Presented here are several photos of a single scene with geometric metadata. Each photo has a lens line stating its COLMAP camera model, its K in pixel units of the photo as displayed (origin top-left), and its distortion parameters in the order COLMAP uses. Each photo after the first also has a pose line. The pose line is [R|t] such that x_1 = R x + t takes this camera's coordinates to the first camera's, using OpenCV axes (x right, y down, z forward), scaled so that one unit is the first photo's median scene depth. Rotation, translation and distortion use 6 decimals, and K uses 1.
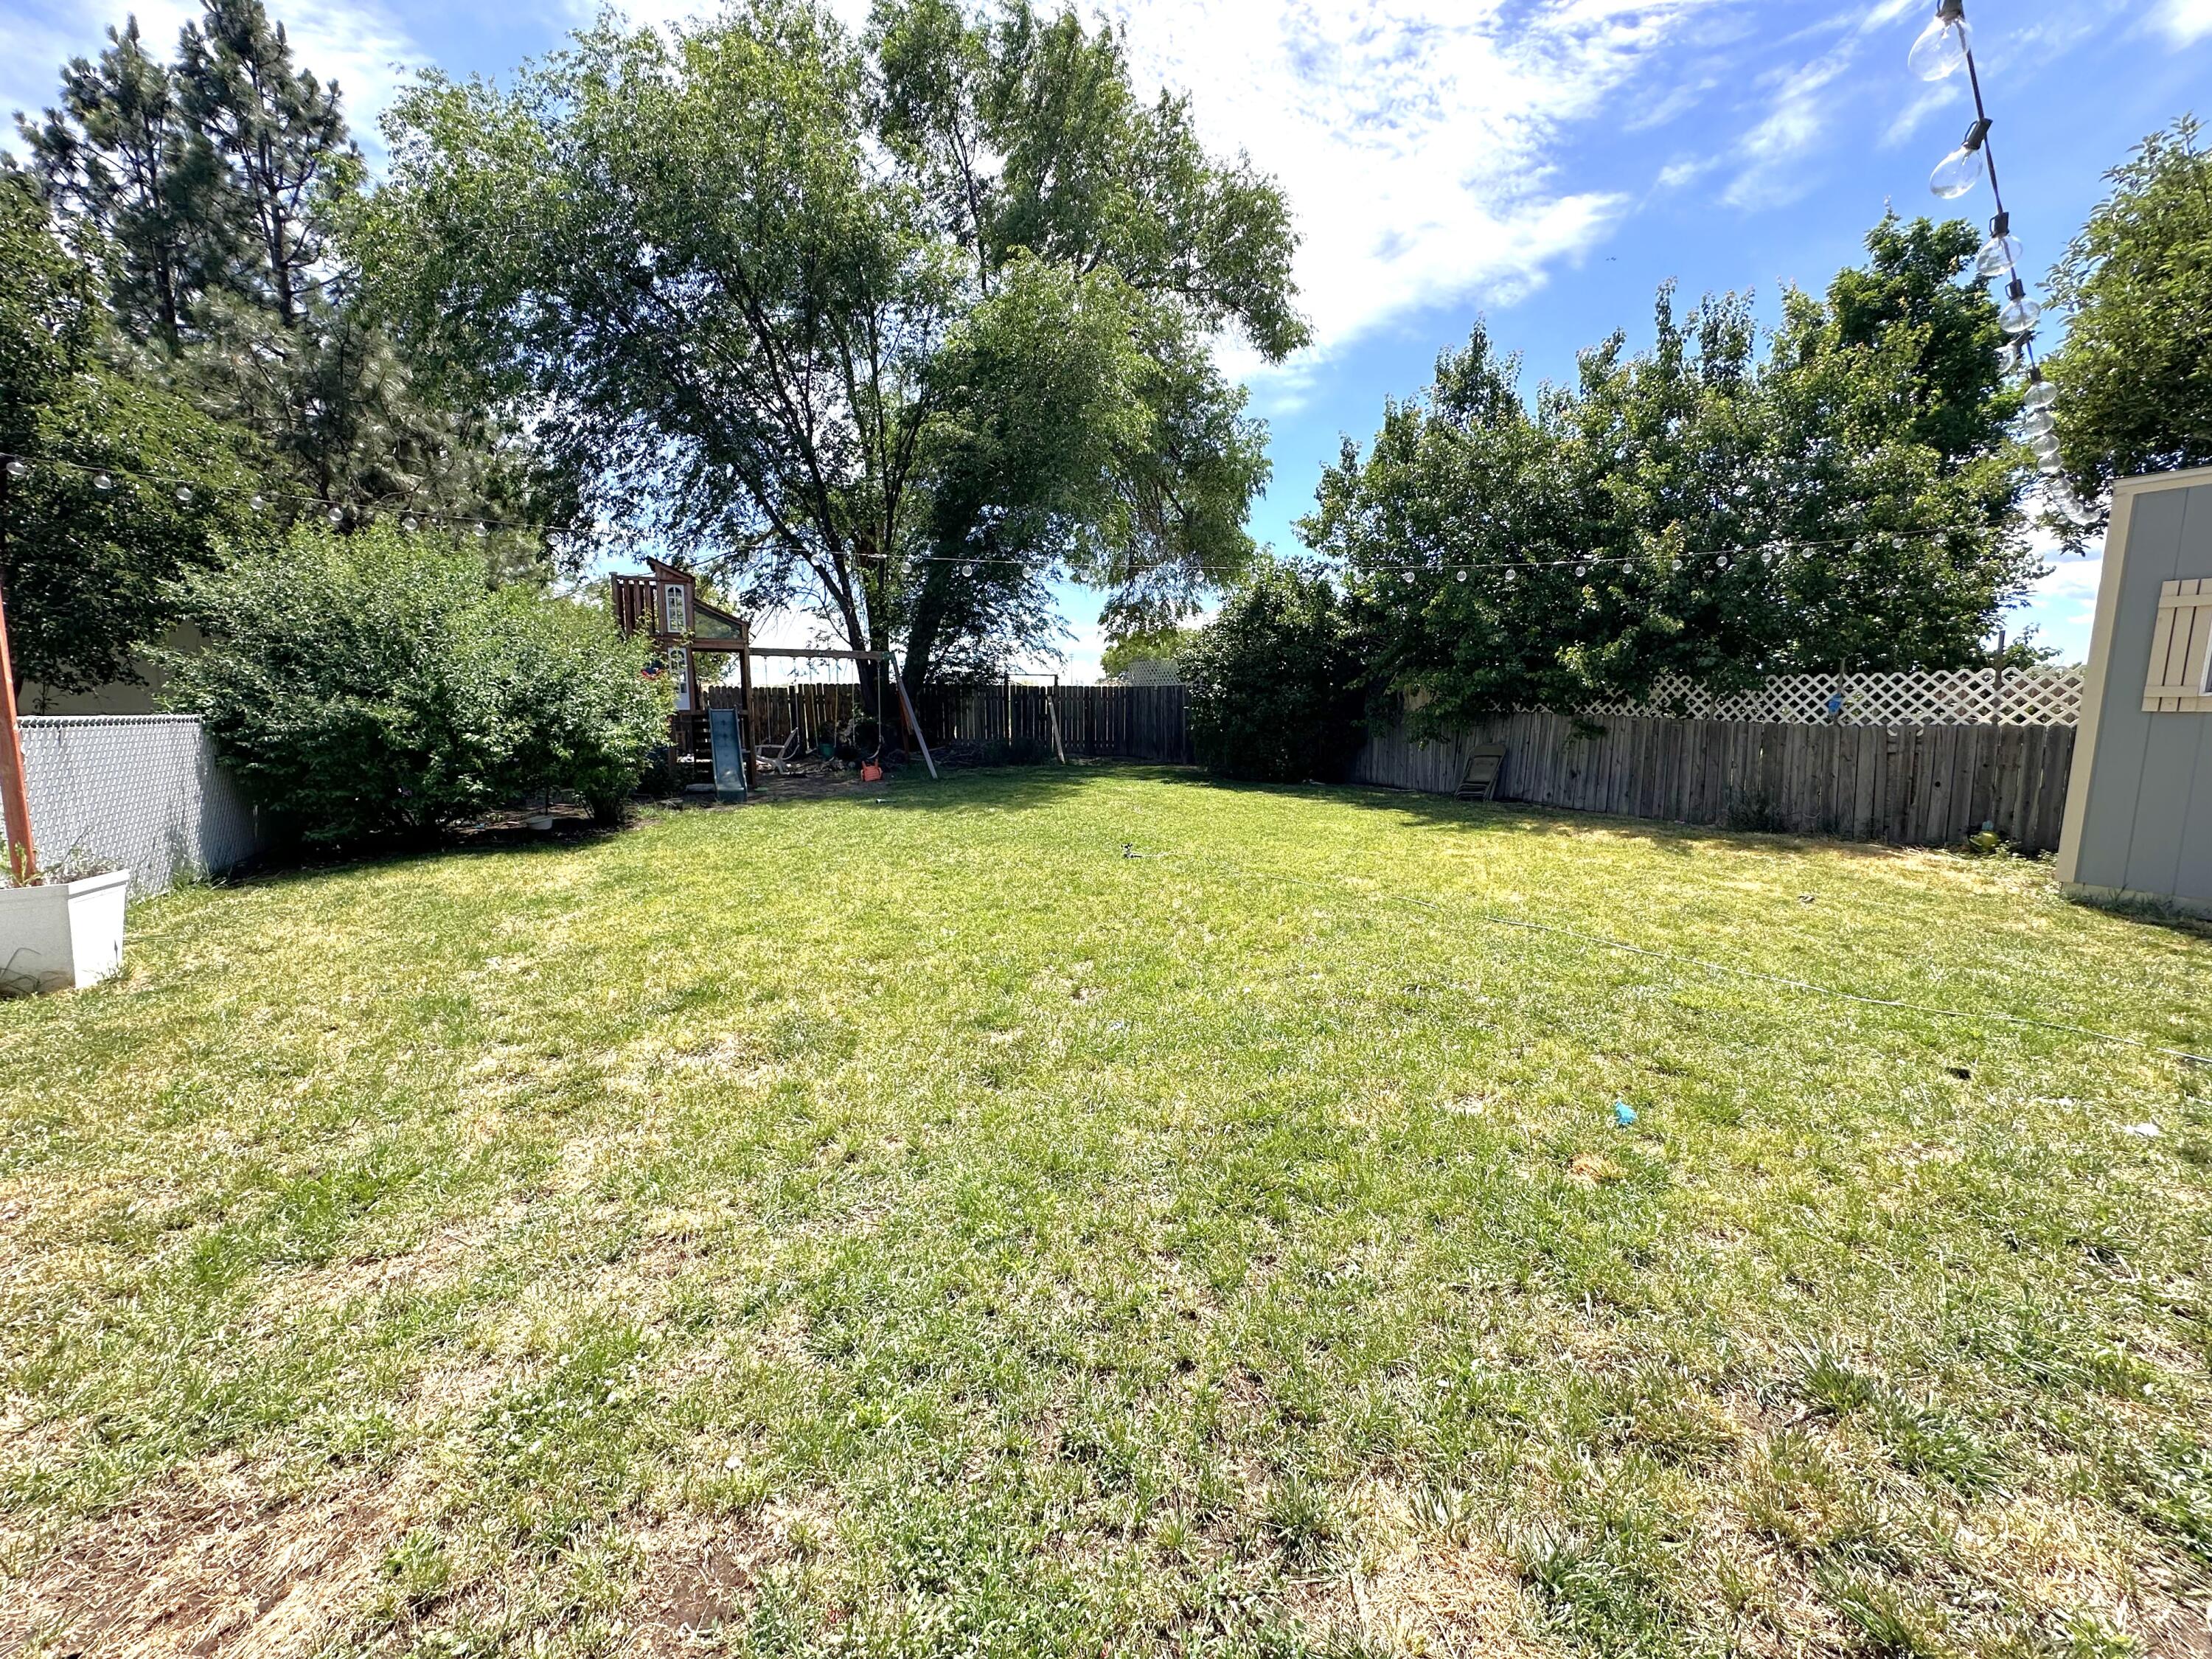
lens RADIAL K [[881.4, 0, 1103.0], [0, 881.4, 826.0], [0, 0, 1]] dist [0.000165, 0.000211]
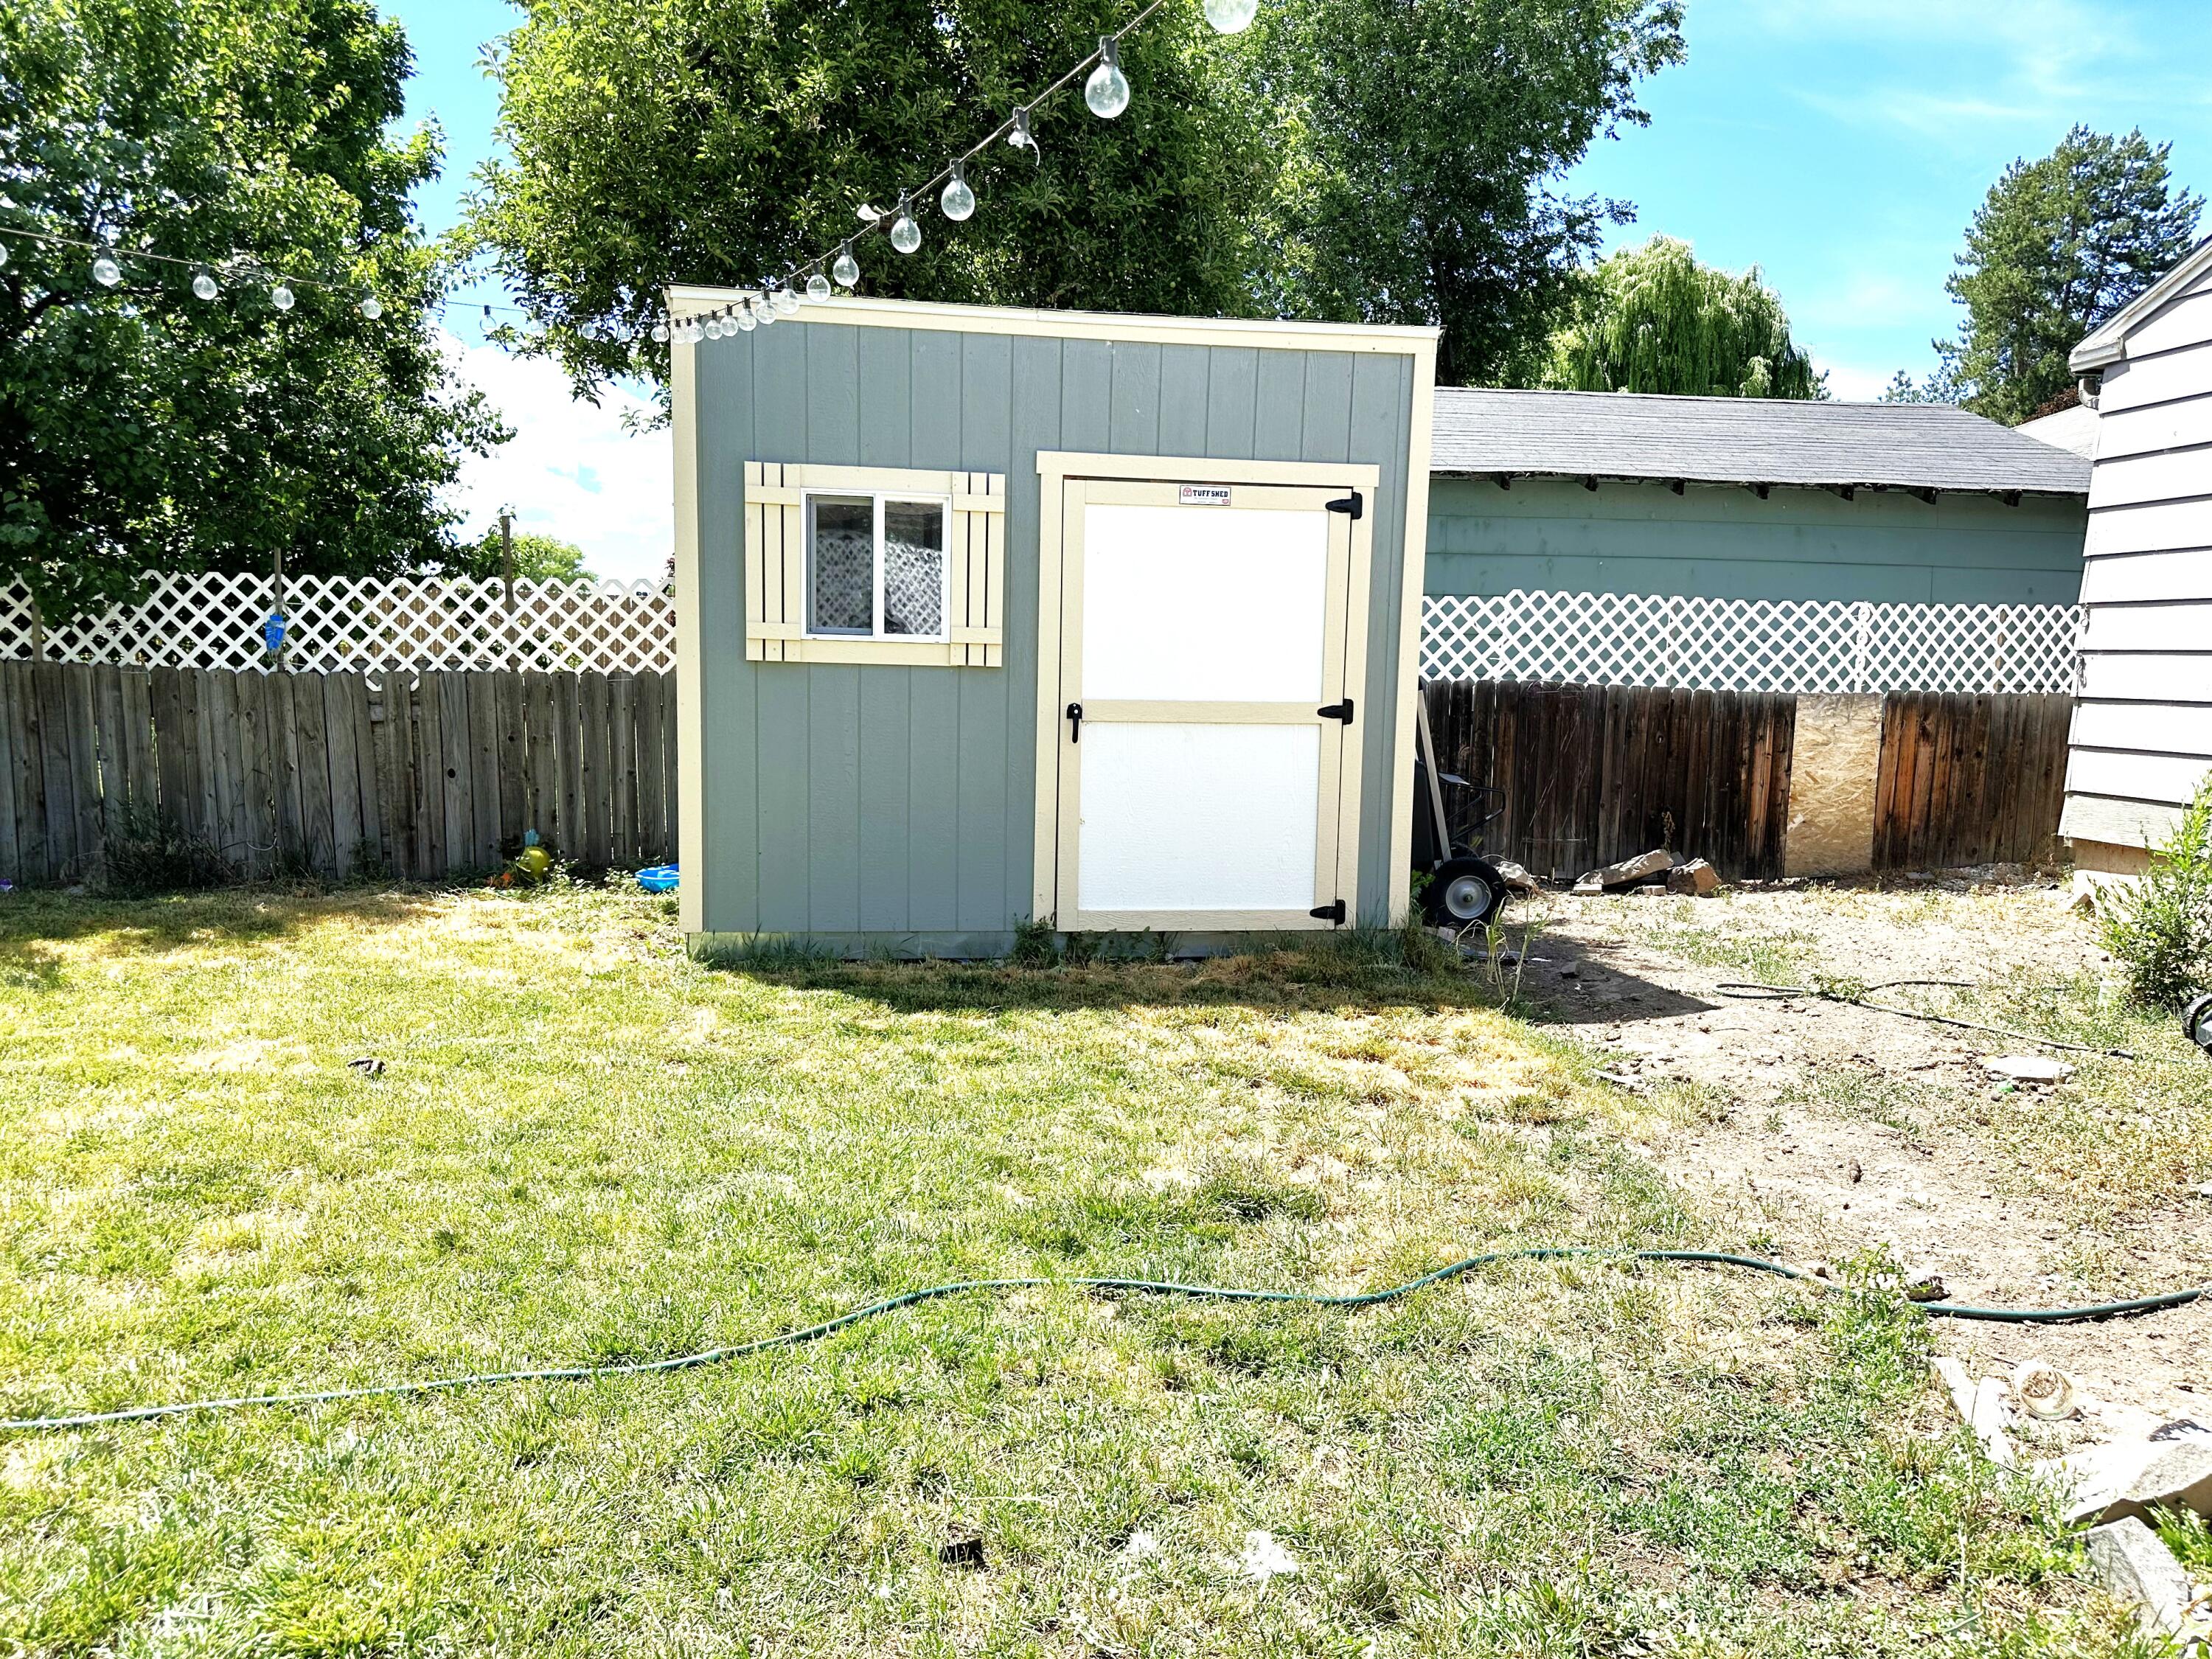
lens RADIAL K [[1535.3, 0, 1104.7], [0, 1535.3, 825.9], [0, 0, 1]] dist [-0.001765, -0.000410]
pose [[0.329733, -0.101544, 0.938597, 0.117994], [0.106739, 0.991834, 0.069805, -0.032659], [-0.938021, 0.077168, 0.337879, 0.223541]]
